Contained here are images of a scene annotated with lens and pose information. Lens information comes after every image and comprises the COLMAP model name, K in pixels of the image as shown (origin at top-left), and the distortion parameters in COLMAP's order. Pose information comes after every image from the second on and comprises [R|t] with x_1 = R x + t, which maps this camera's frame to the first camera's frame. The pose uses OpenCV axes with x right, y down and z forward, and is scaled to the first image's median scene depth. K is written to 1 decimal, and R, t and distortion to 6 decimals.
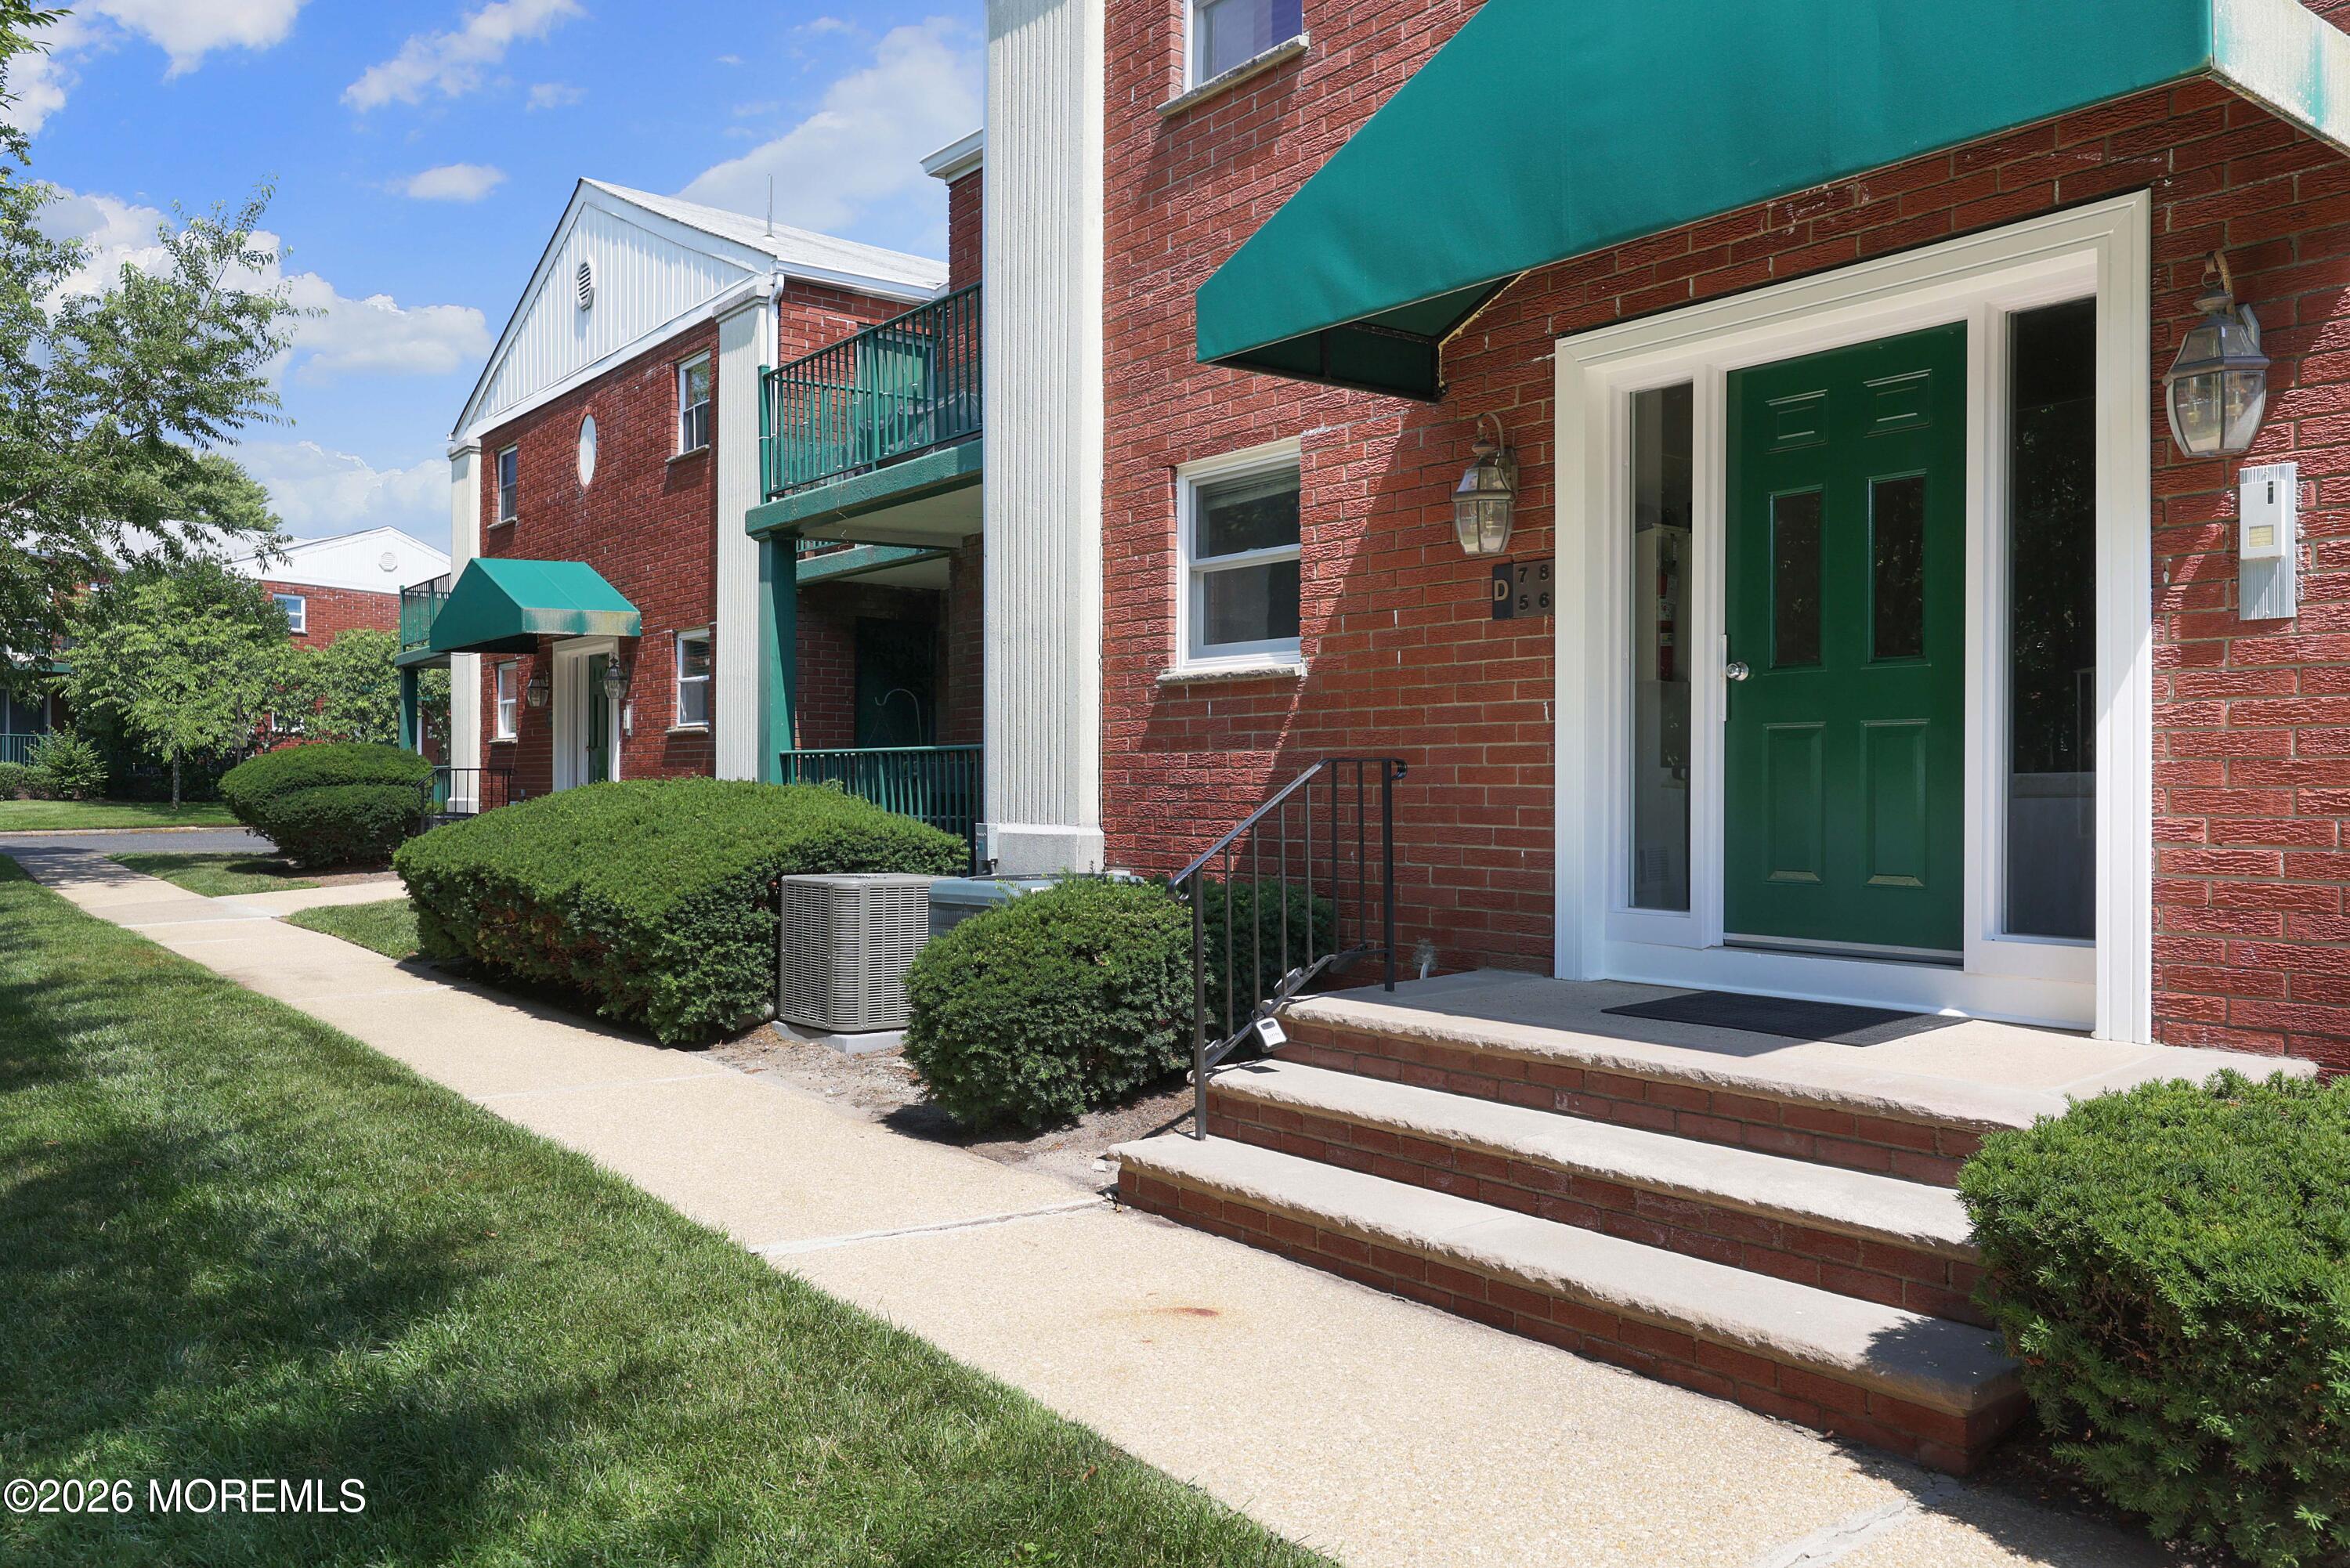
lens RADIAL K [[1735.5, 0, 1175.0], [0, 1735.5, 784.0], [0, 0, 1]] dist [-0.005709, 0.003407]
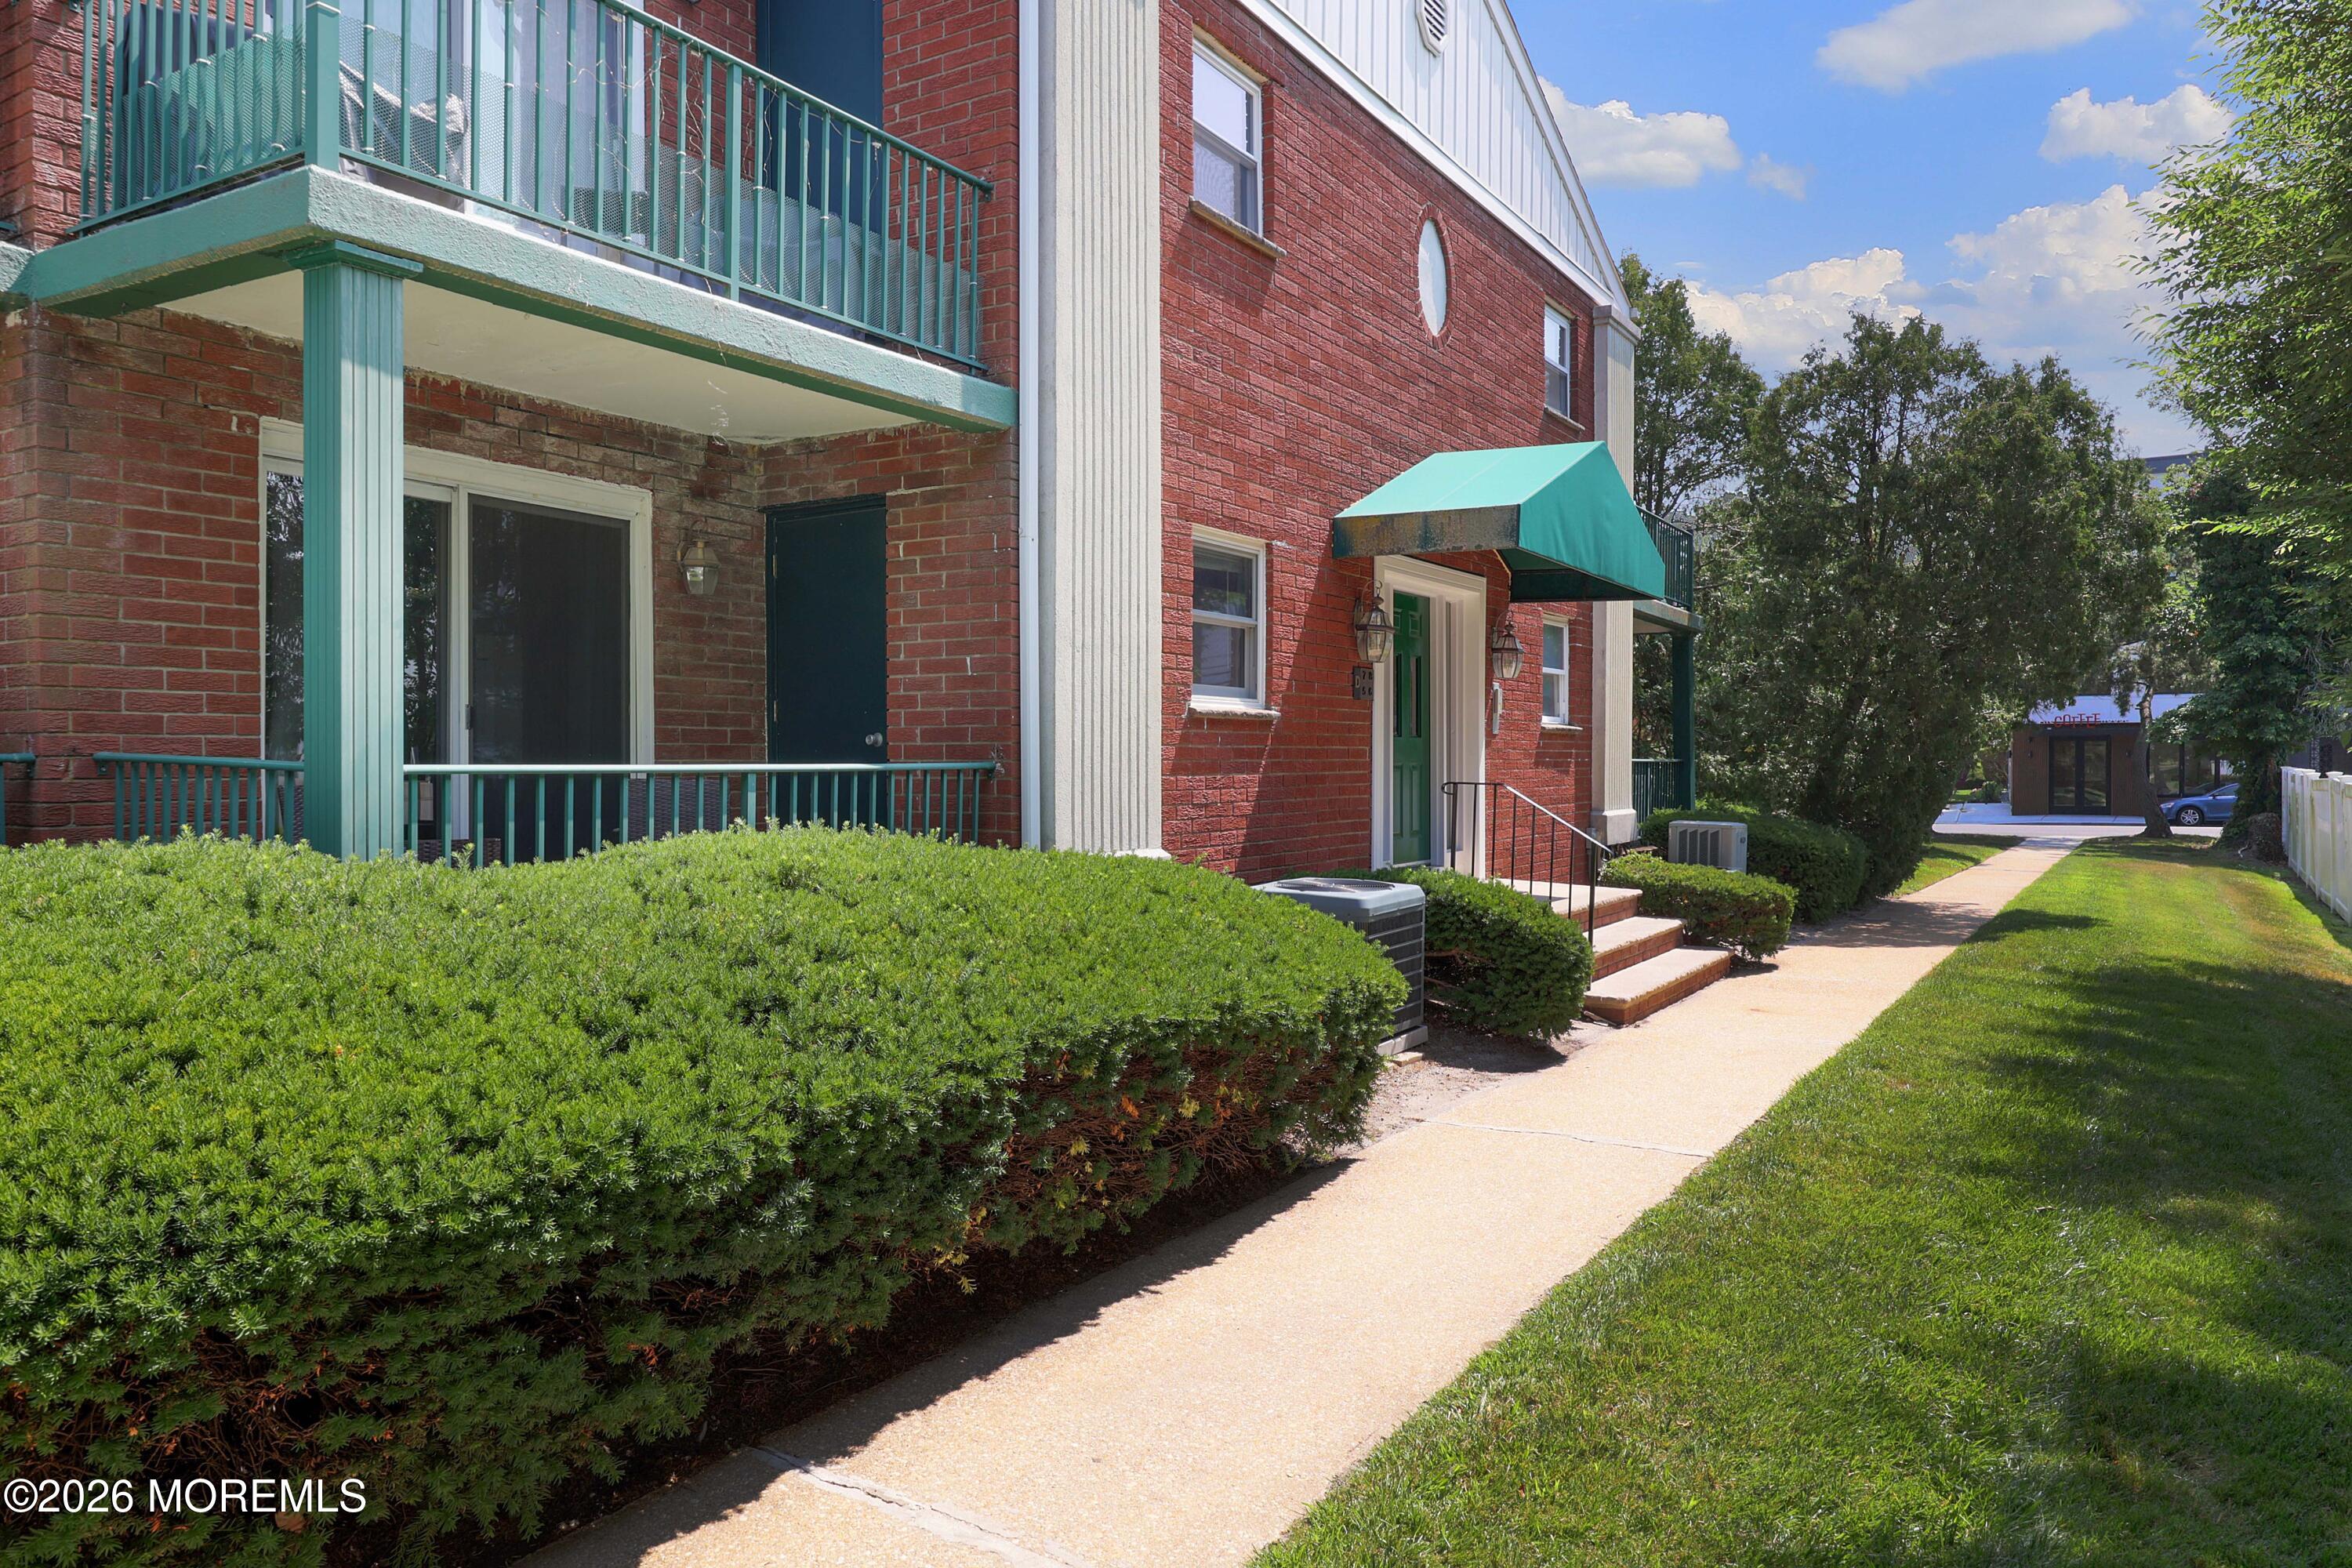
lens RADIAL K [[1523.2, 0, 1176.0], [0, 1523.2, 784.0], [0, 0, 1]] dist [0.002513, 0.000249]
pose [[-0.332858, -0.003330, 0.942971, -1.437364], [0.013599, 0.999873, 0.008332, -0.032246], [-0.942879, 0.015597, -0.332771, 2.064014]]
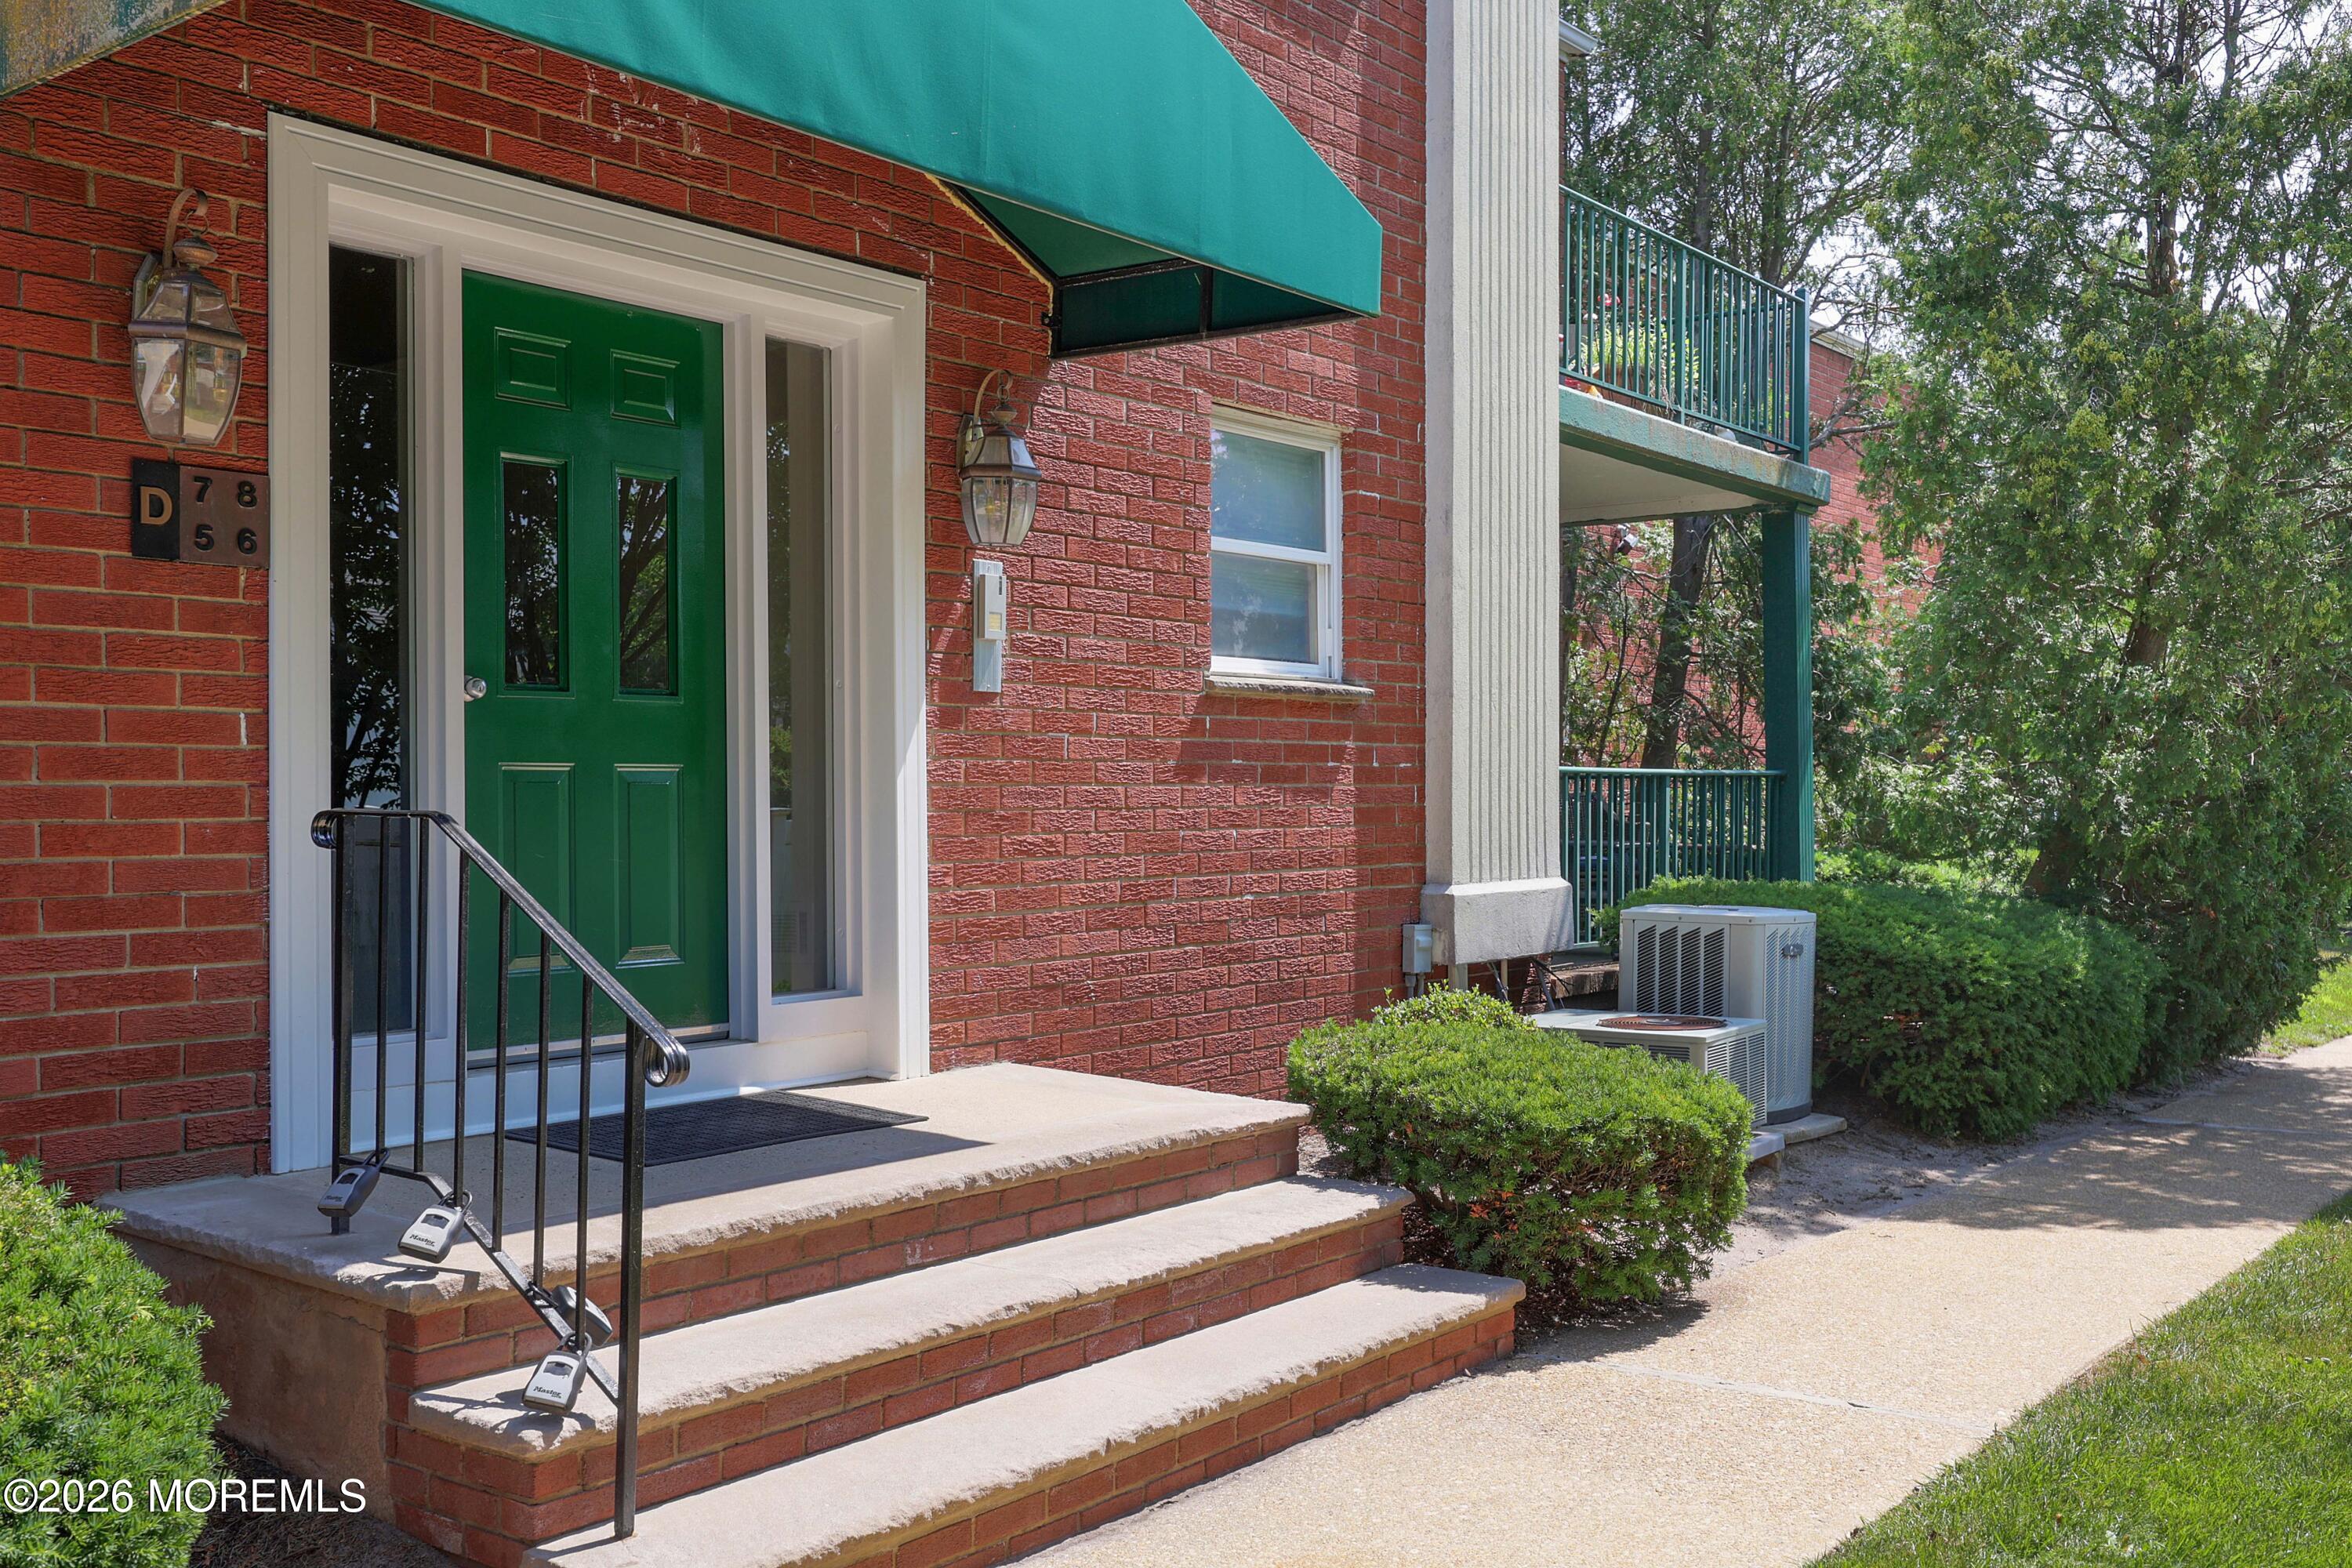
lens RADIAL K [[2293.9, 0, 1176.0], [0, 2293.9, 784.0], [0, 0, 1]] dist [0.007581, -0.008295]
pose [[-0.267085, 0.001174, 0.963672, -0.765465], [0.001498, 0.999999, -0.000803, -0.026955], [-0.963672, 0.001229, -0.267086, 1.103752]]
